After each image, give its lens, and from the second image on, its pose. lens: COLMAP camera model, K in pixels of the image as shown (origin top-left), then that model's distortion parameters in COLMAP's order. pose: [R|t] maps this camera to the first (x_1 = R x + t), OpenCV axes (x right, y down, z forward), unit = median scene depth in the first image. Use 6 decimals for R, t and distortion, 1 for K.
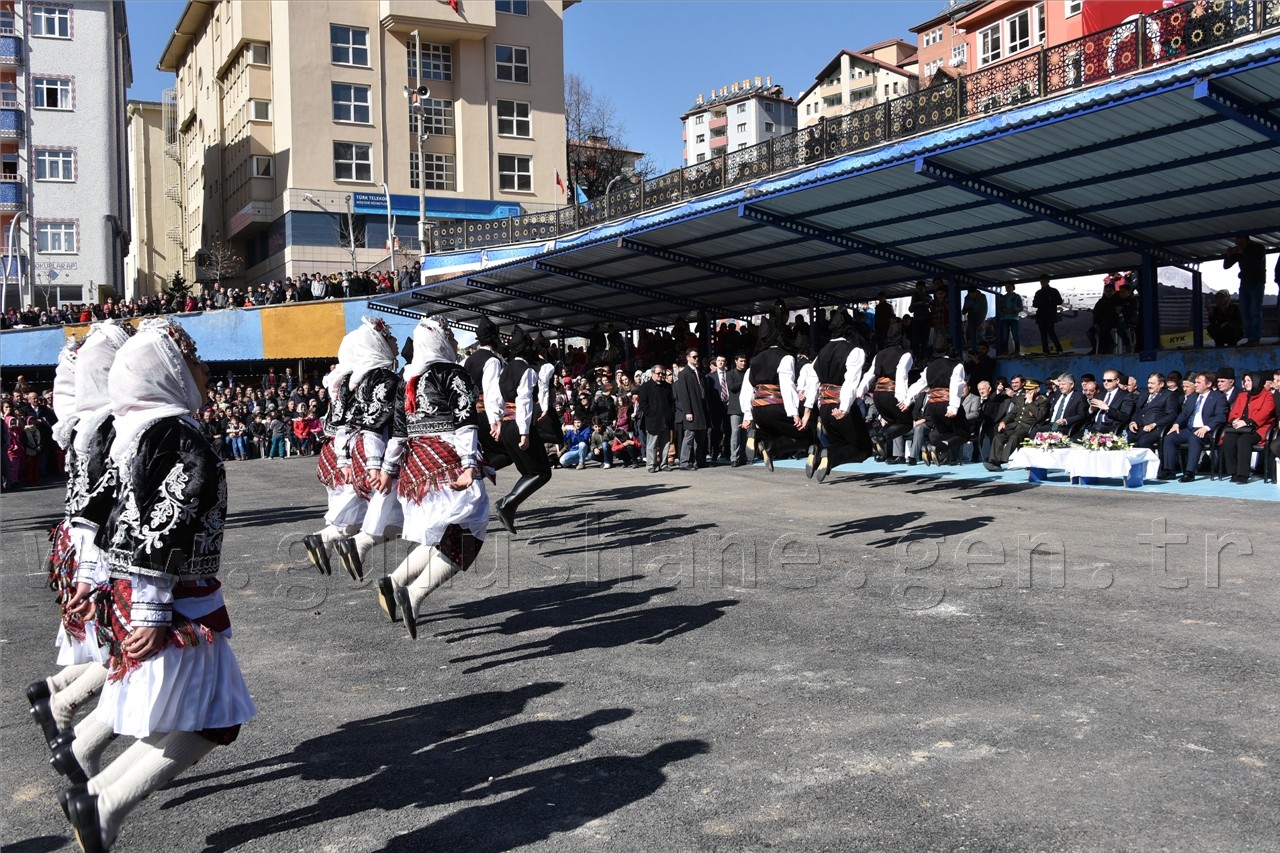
lens RADIAL K [[948.8, 0, 639.2], [0, 948.8, 443.2], [0, 0, 1]] dist [-0.005756, 0.000212]
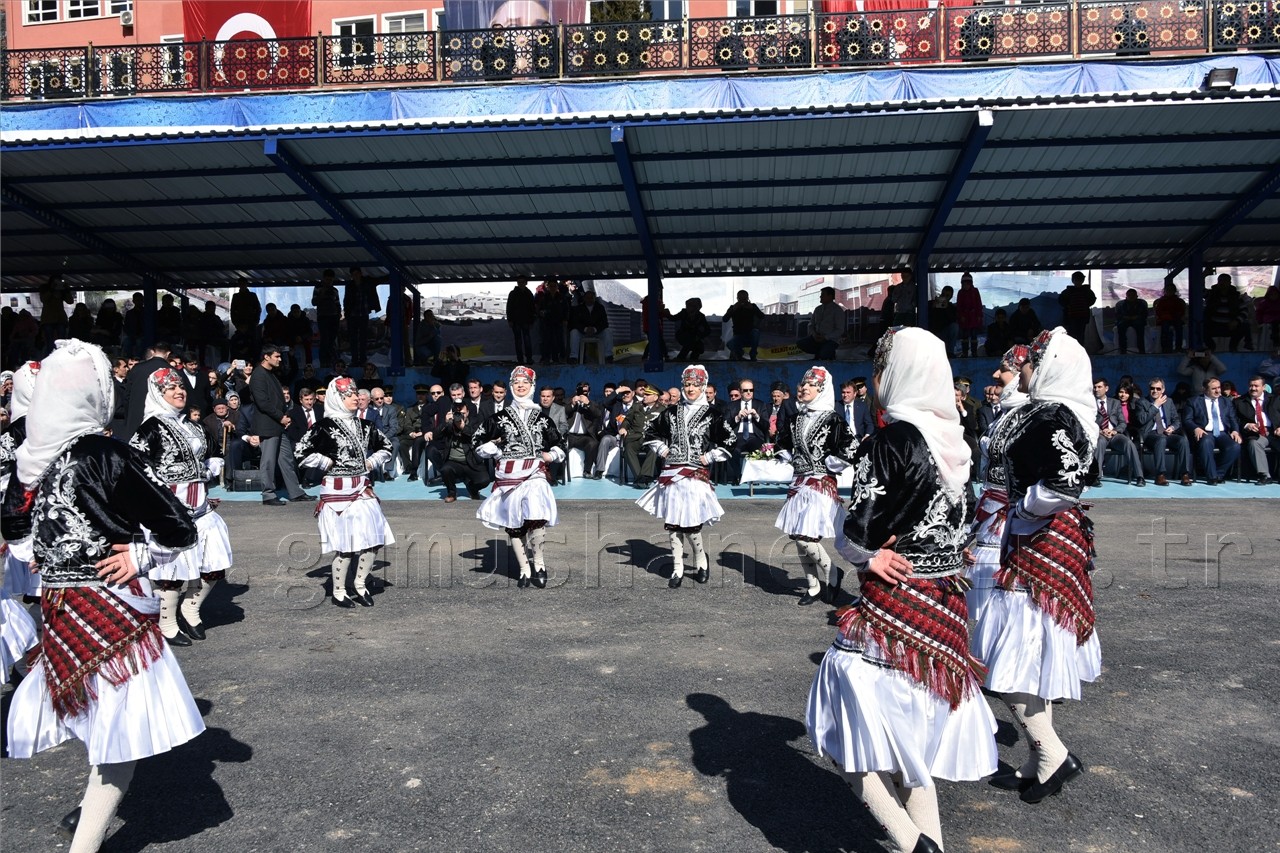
lens RADIAL K [[948.8, 0, 639.2], [0, 948.8, 443.2], [0, 0, 1]] dist [-0.005756, 0.000212]
pose [[0.612509, -0.033981, 0.789733, -0.202981], [0.046304, 0.998902, 0.007068, -0.014295], [-0.789106, 0.032238, 0.613411, 0.314475]]
